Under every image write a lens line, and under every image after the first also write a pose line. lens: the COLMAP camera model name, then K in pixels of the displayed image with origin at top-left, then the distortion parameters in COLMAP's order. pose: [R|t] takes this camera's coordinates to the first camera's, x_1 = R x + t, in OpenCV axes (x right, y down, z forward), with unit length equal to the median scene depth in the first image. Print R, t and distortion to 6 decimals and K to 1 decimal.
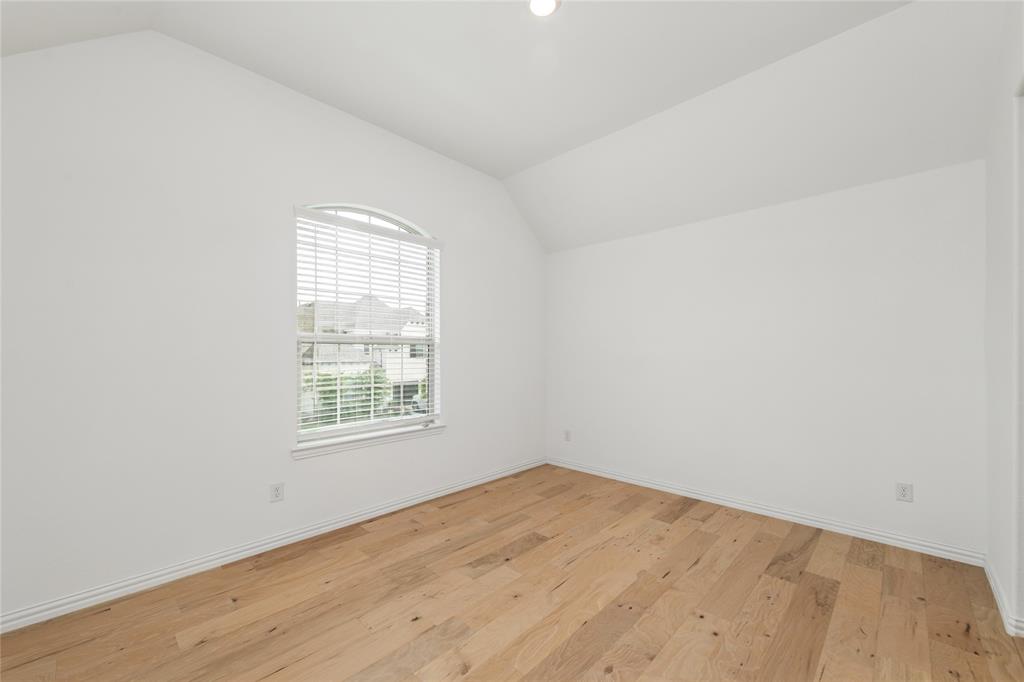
lens RADIAL K [[403.6, 0, 514.5], [0, 403.6, 340.9], [0, 0, 1]] dist [0.000409, -0.000554]
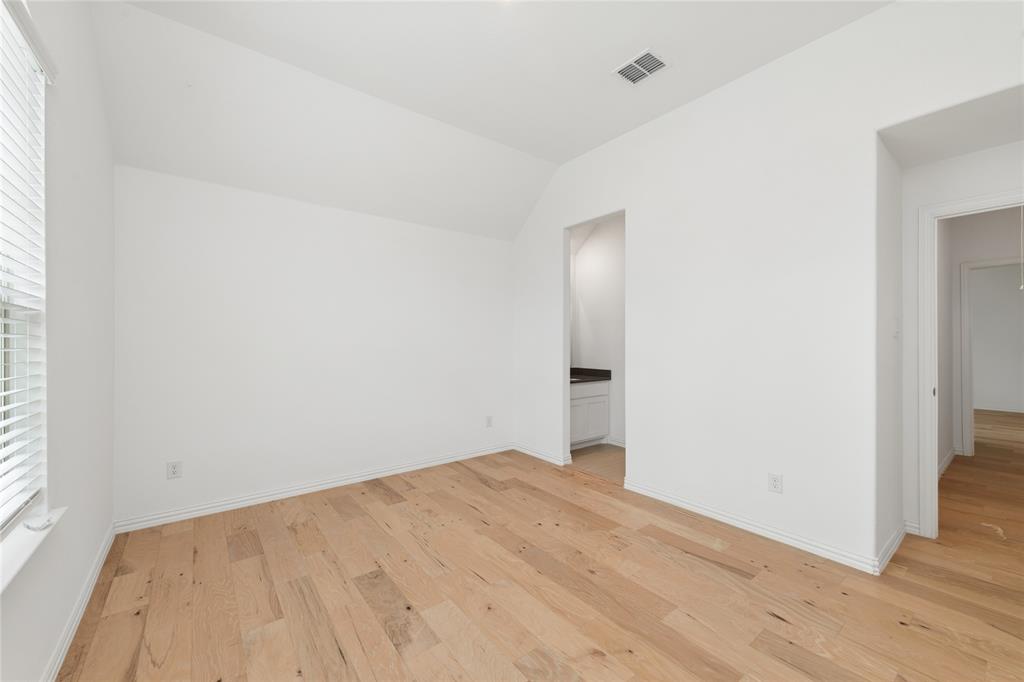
lens RADIAL K [[403.6, 0, 514.0], [0, 403.6, 341.9], [0, 0, 1]] dist [0.000409, -0.000554]
pose [[0.140971, -0.003855, 0.990006, -0.637219], [-0.028699, 0.999556, 0.007979, 0.023931], [-0.989598, -0.029537, 0.140798, 0.610874]]
